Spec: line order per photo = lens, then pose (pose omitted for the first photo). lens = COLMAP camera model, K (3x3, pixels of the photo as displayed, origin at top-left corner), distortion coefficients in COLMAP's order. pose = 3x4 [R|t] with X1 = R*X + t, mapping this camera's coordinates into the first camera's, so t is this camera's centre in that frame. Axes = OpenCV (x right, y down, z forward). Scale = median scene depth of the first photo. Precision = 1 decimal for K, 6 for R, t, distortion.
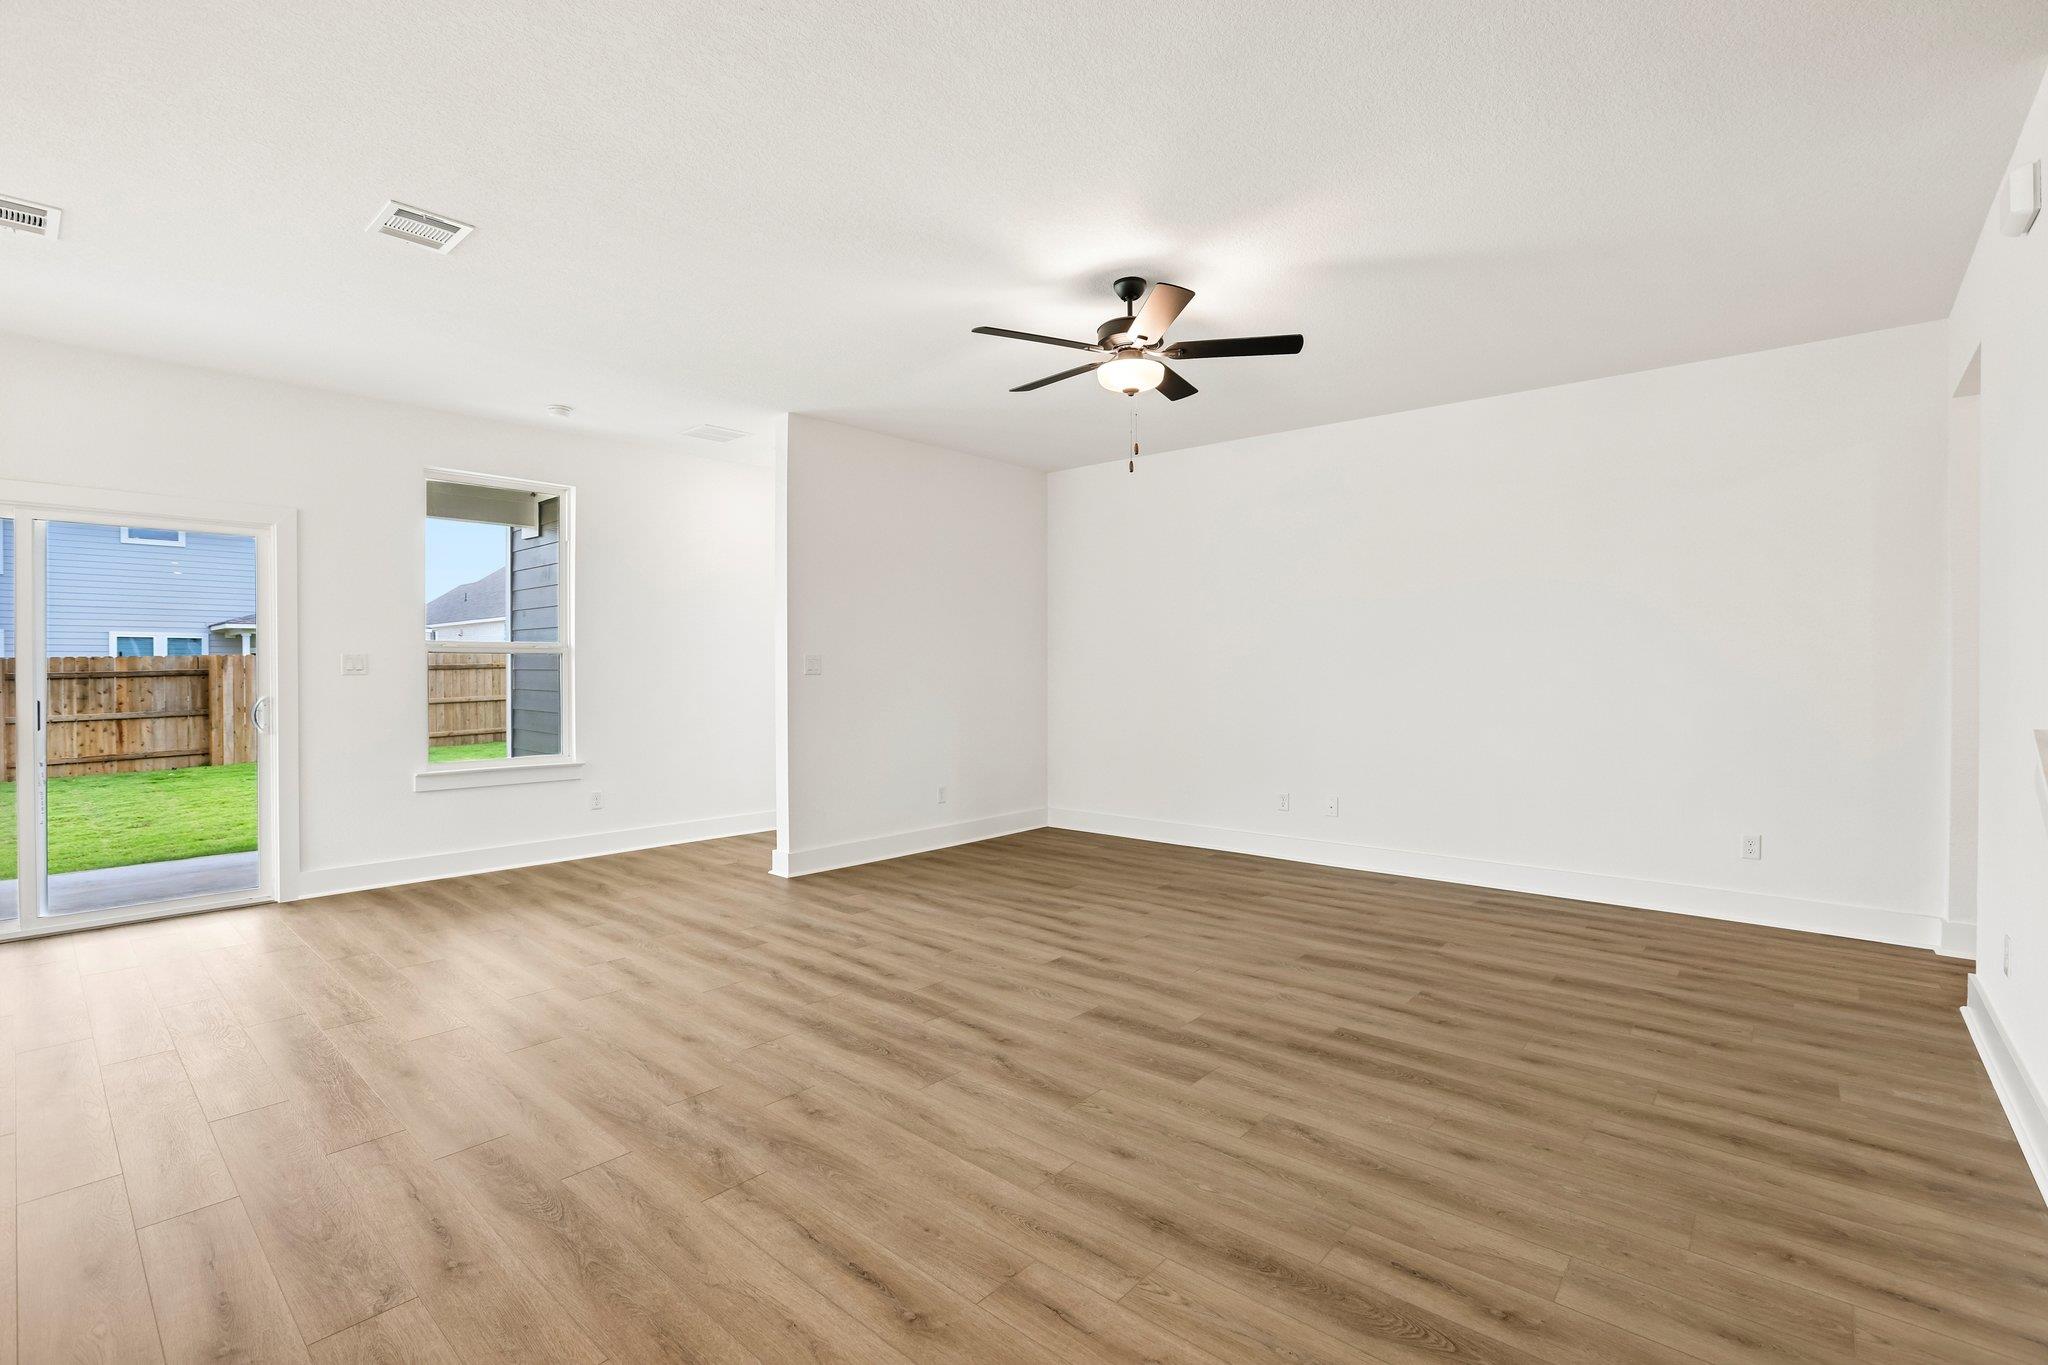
lens RADIAL K [[942.5, 0, 1029.8], [0, 942.5, 676.2], [0, 0, 1]] dist [0.002002, 0.000153]
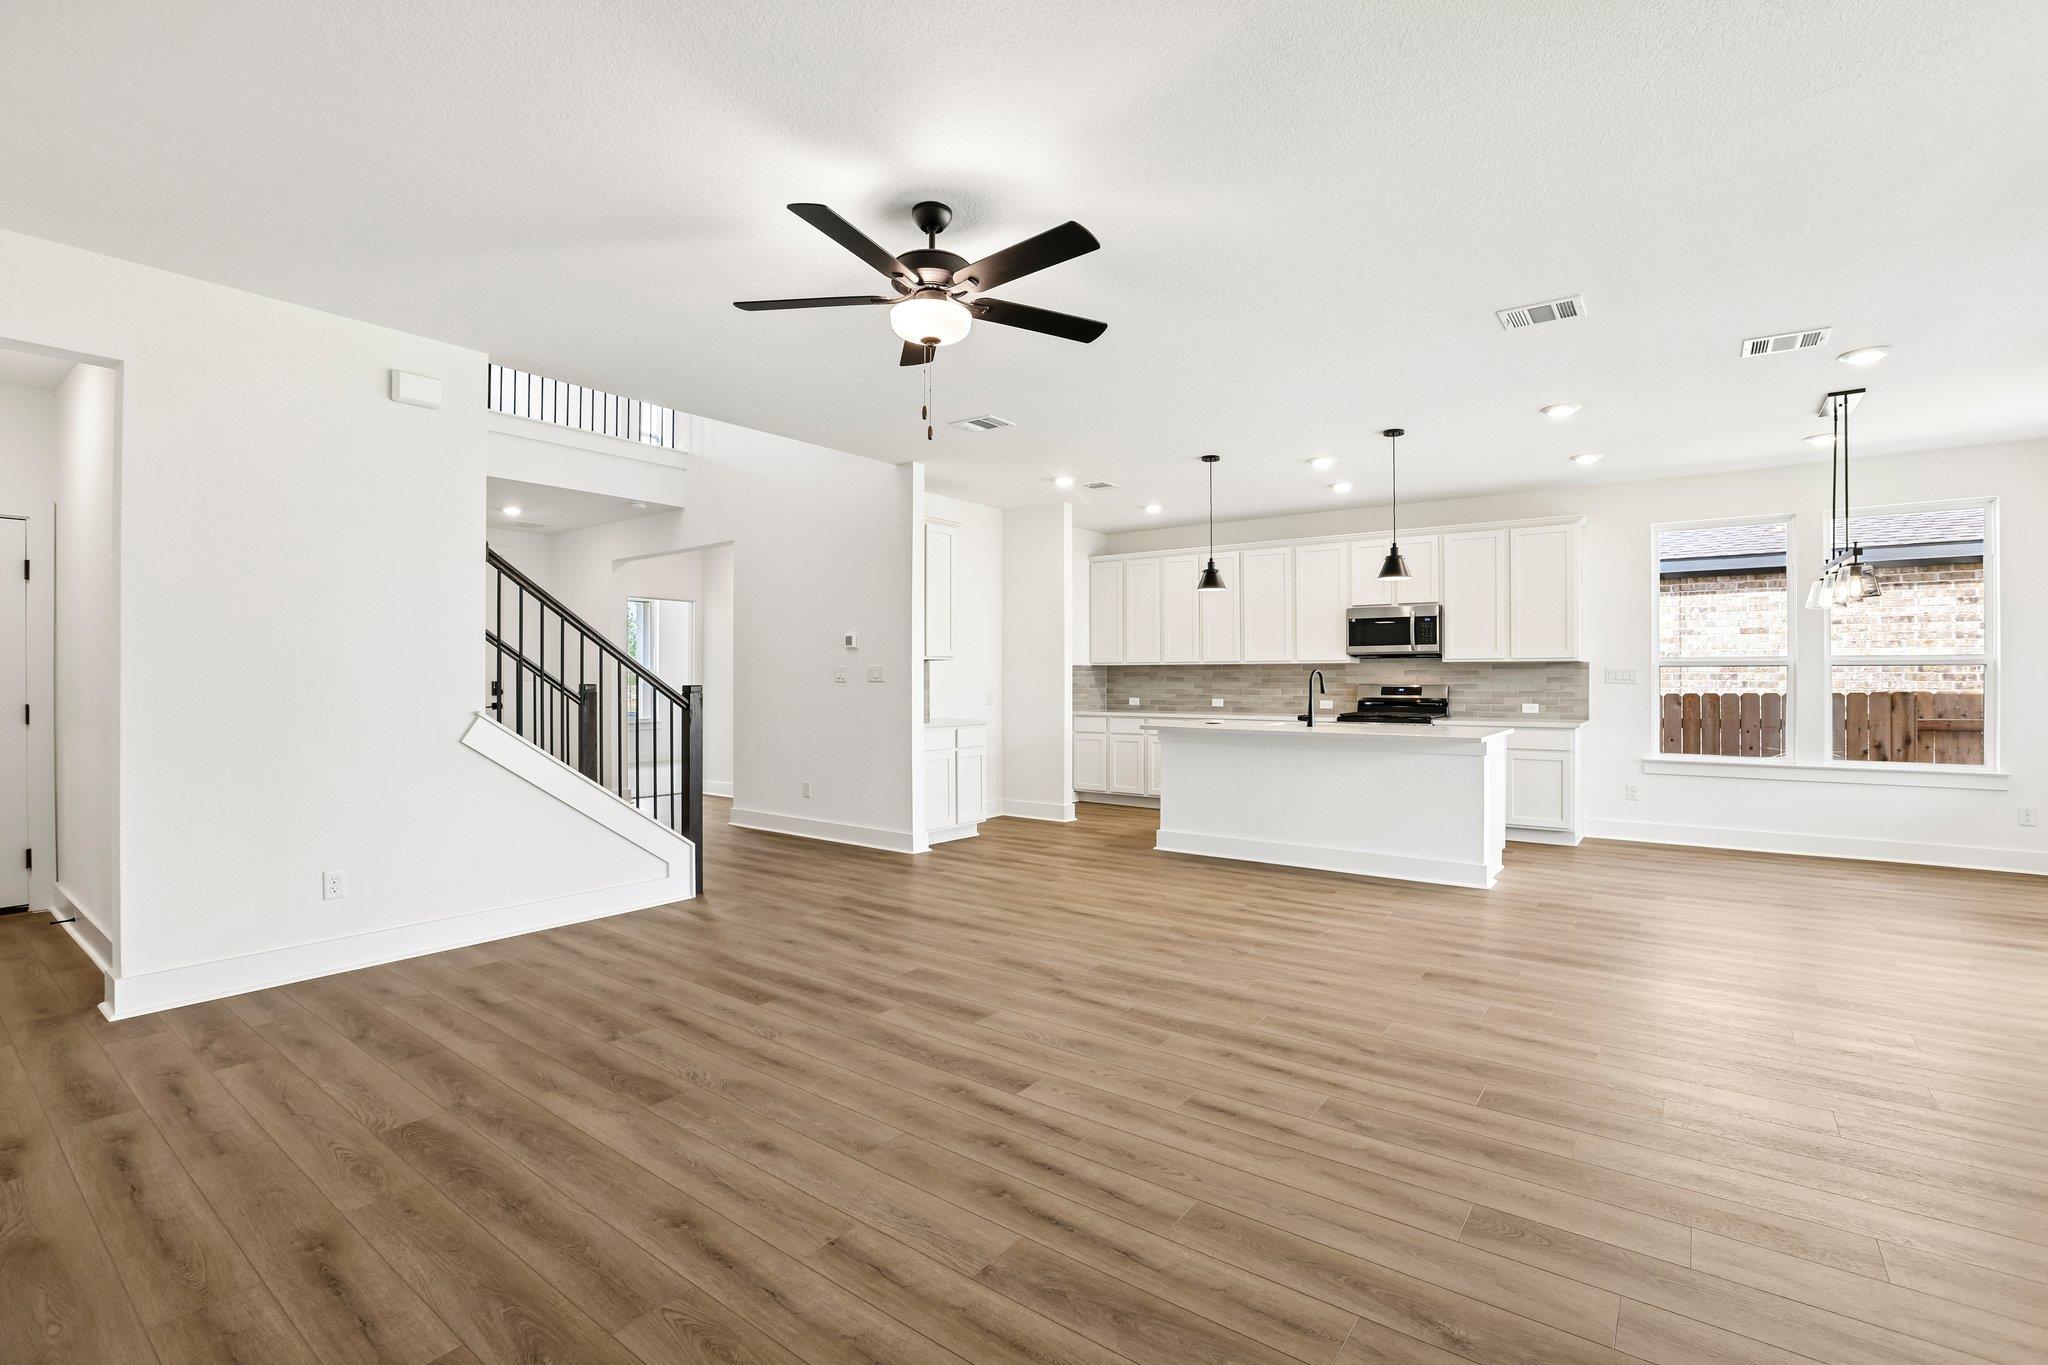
lens RADIAL K [[942.5, 0, 1023.0], [0, 942.5, 677.0], [0, 0, 1]] dist [0.002002, 0.000153]
pose [[-0.997849, 0.001682, -0.065531, 0.088153], [0.000992, 0.999944, 0.010557, -0.019838], [0.065545, 0.010469, -0.997795, 1.990928]]
